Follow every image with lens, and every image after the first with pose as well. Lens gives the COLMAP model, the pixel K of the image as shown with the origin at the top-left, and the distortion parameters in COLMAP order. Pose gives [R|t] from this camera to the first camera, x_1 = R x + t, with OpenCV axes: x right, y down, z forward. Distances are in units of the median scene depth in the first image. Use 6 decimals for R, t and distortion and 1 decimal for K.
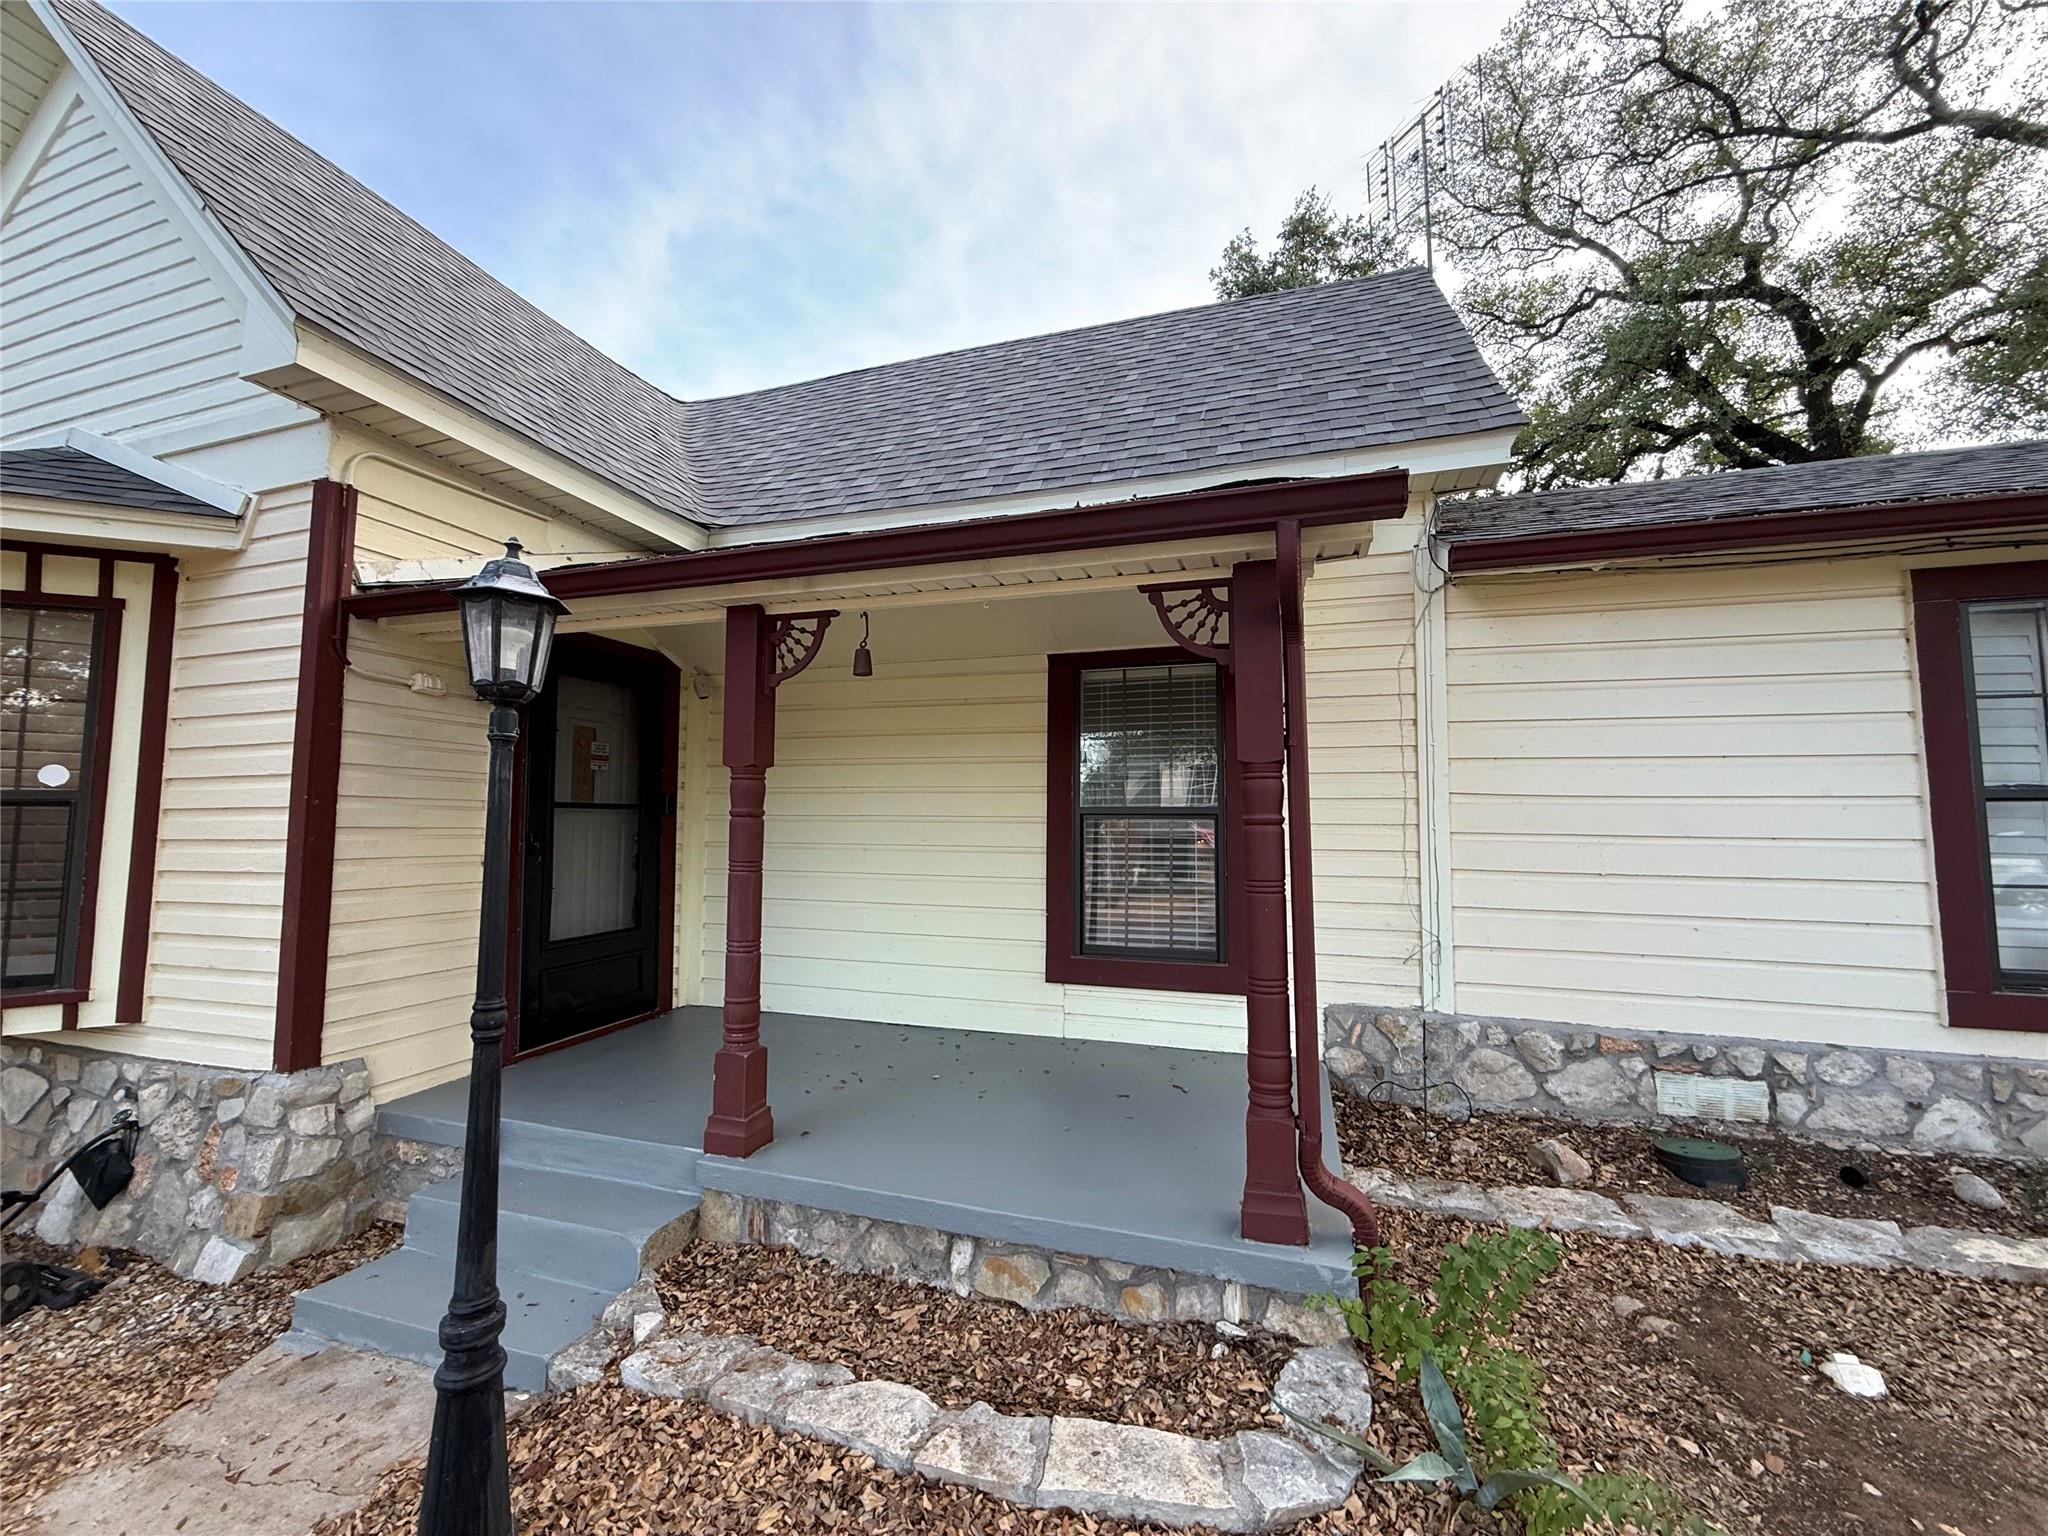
lens RADIAL K [[809.1, 0, 1024.0], [0, 809.1, 768.0], [0, 0, 1]] dist [-0.000975, 0.000058]
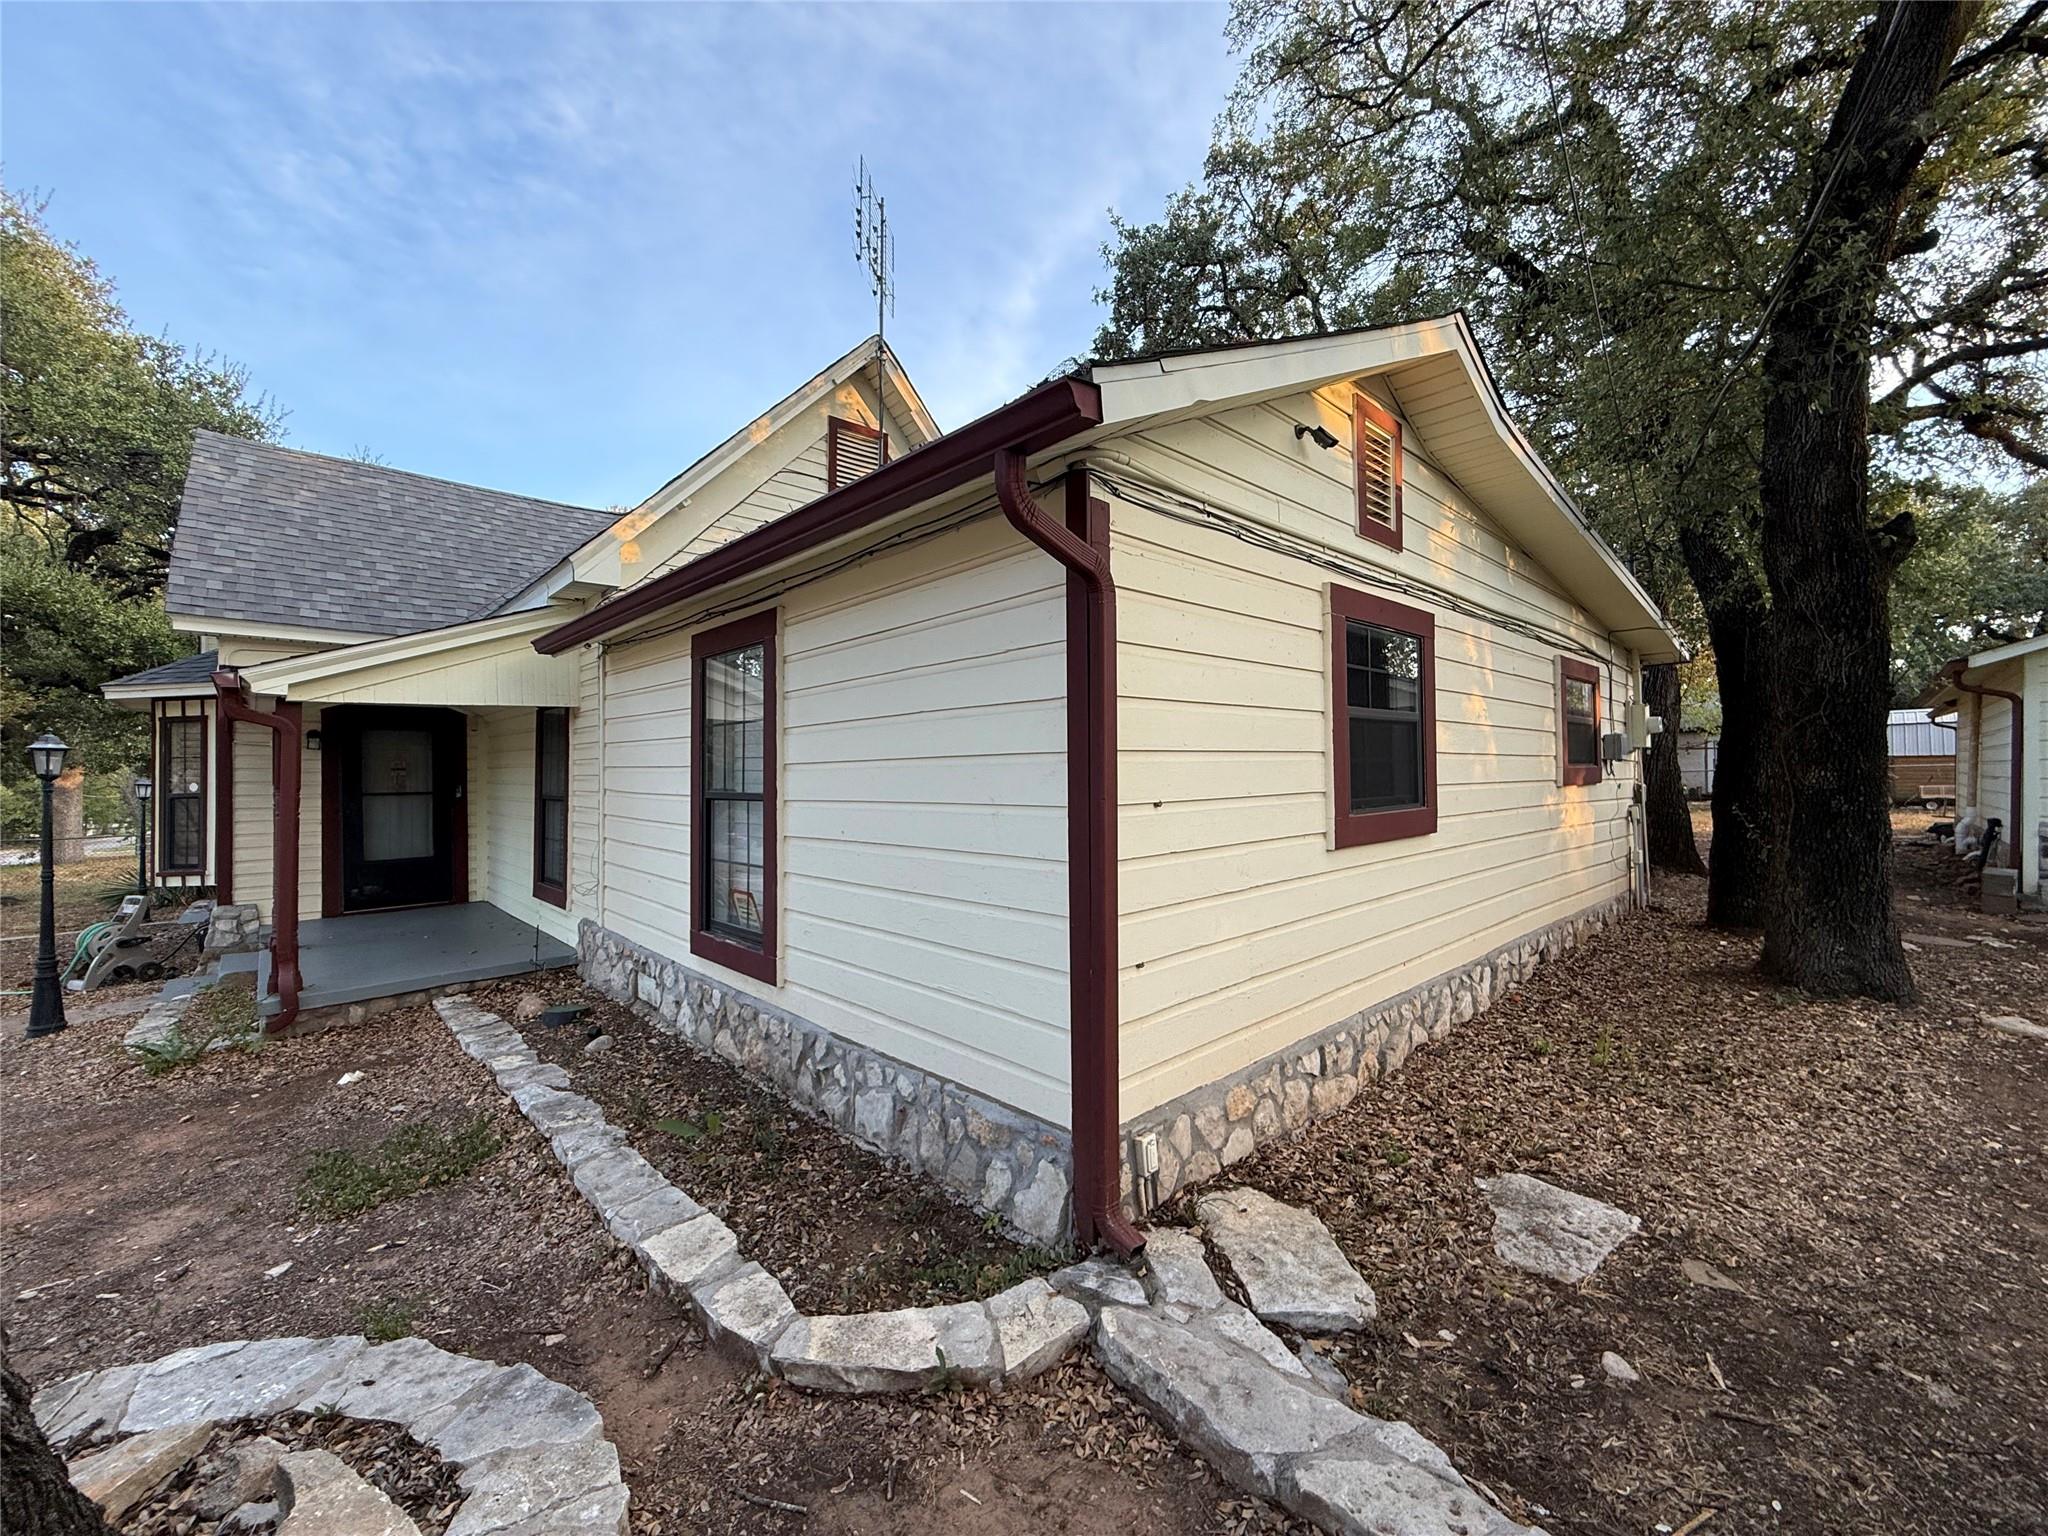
lens RADIAL K [[809.1, 0, 1024.0], [0, 809.1, 768.0], [0, 0, 1]] dist [-0.000975, 0.000058]
pose [[0.875356, -0.016034, -0.483214, 2.318546], [0.045140, 0.997795, 0.048663, -0.057333], [0.481368, -0.064410, 0.874149, 0.028506]]
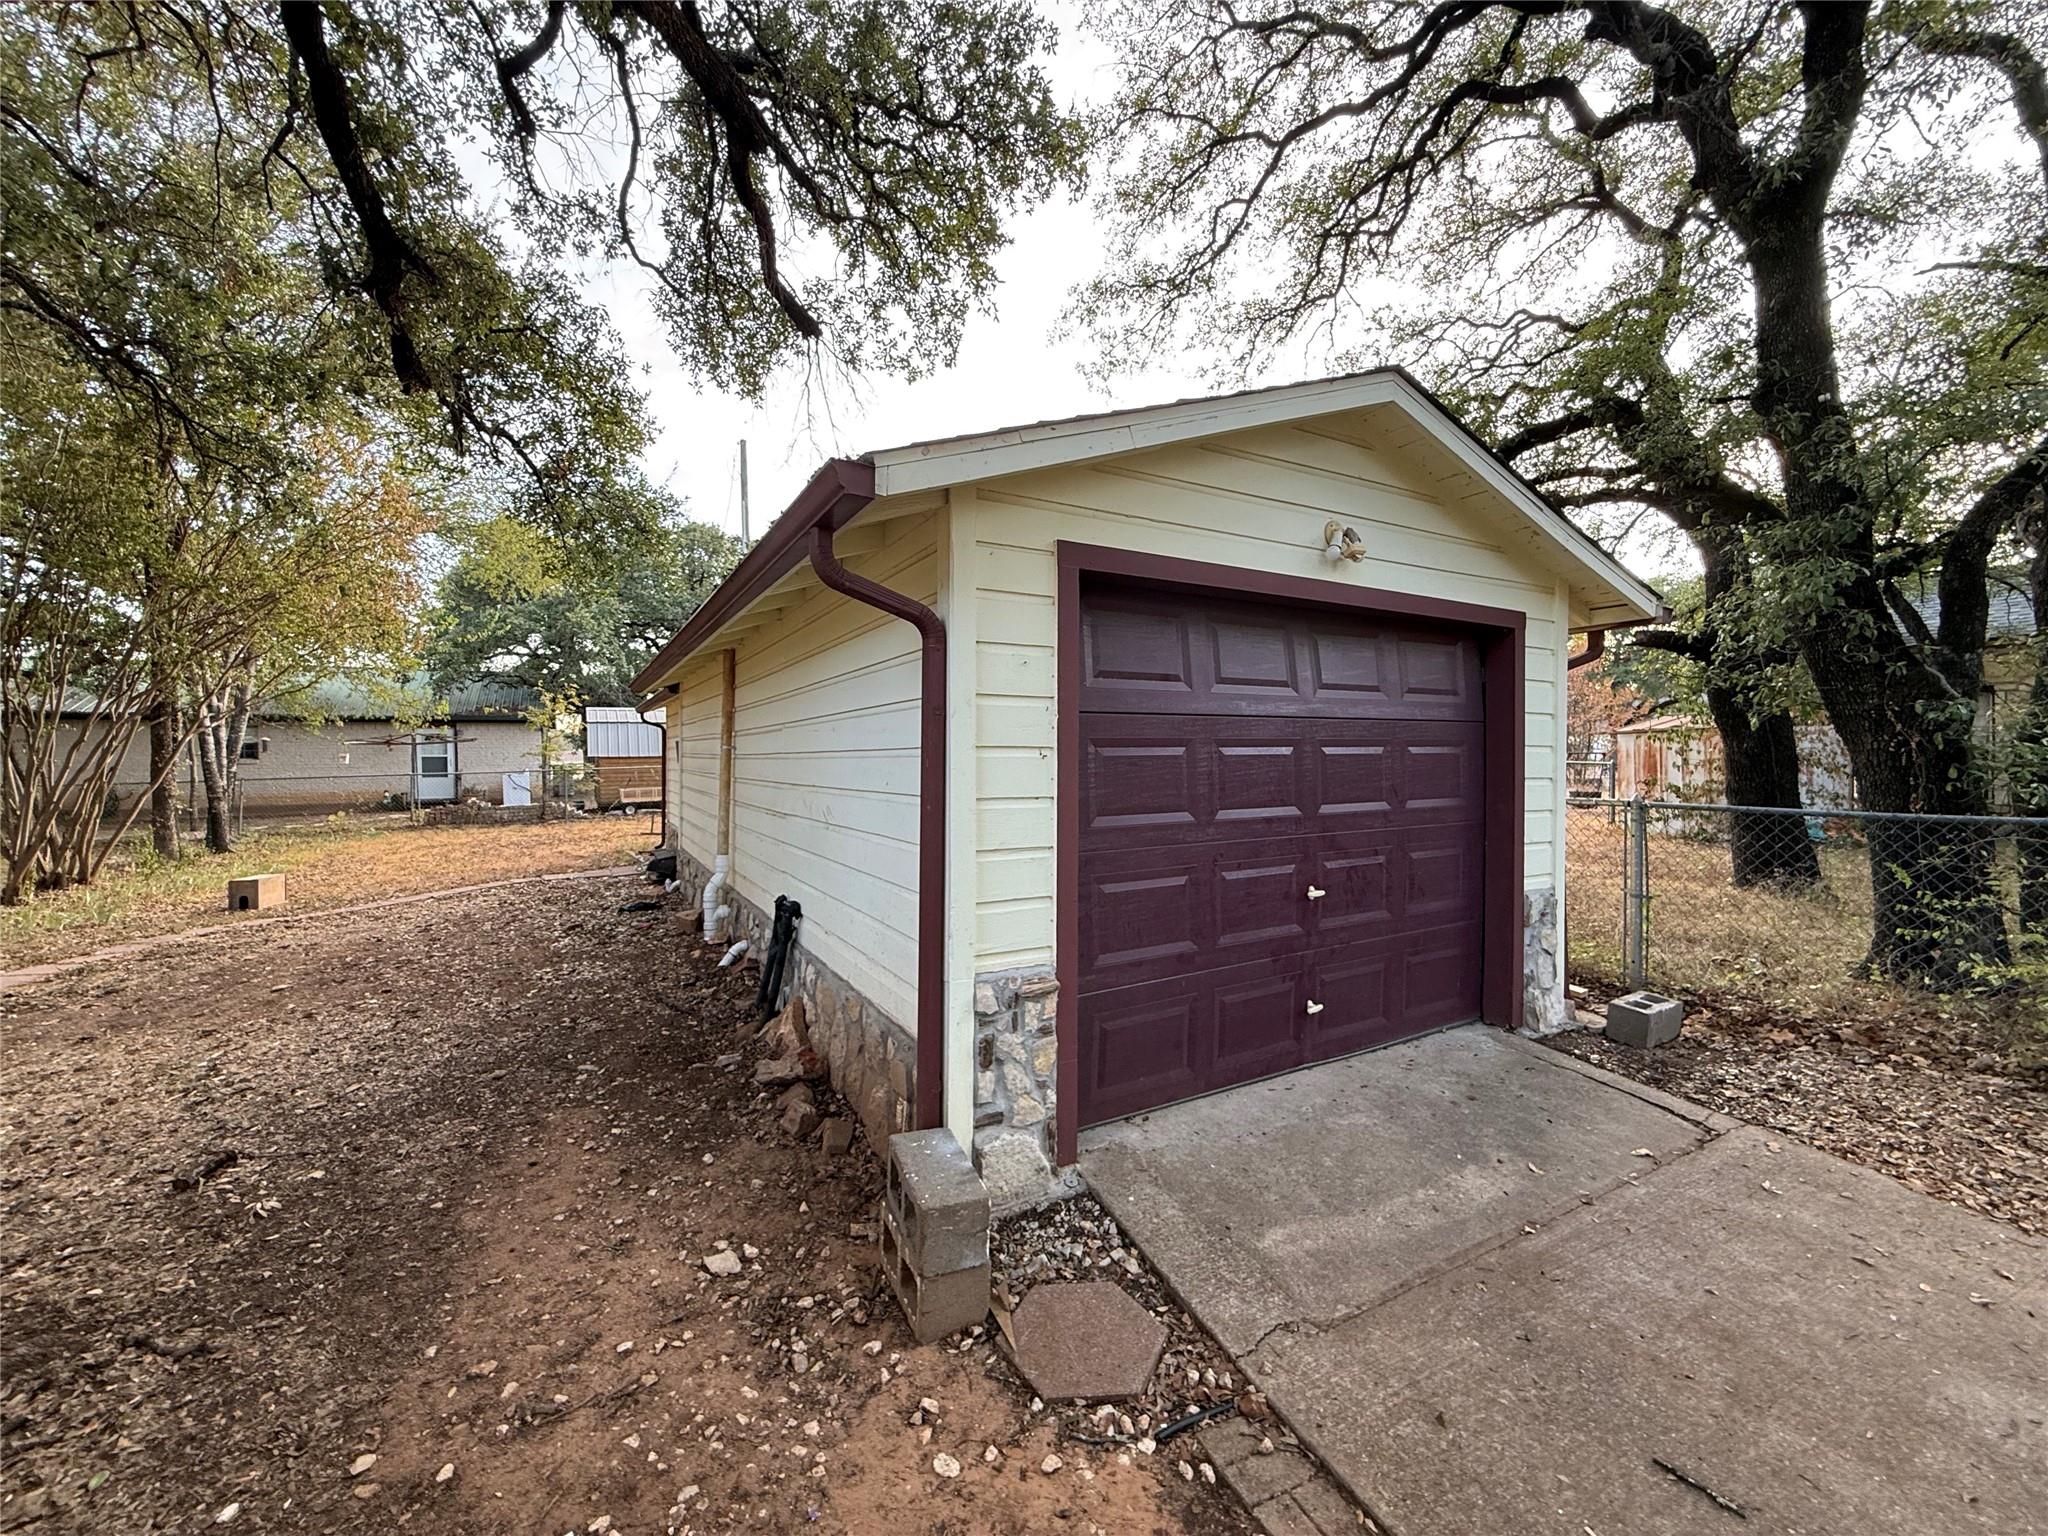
lens RADIAL K [[809.1, 0, 1024.0], [0, 809.1, 768.0], [0, 0, 1]] dist [-0.000975, 0.000058]
pose [[0.687799, -0.013412, 0.725777, 3.196196], [-0.045342, 0.997083, 0.061395, 0.081606], [-0.724484, -0.075136, 0.685185, 2.897461]]
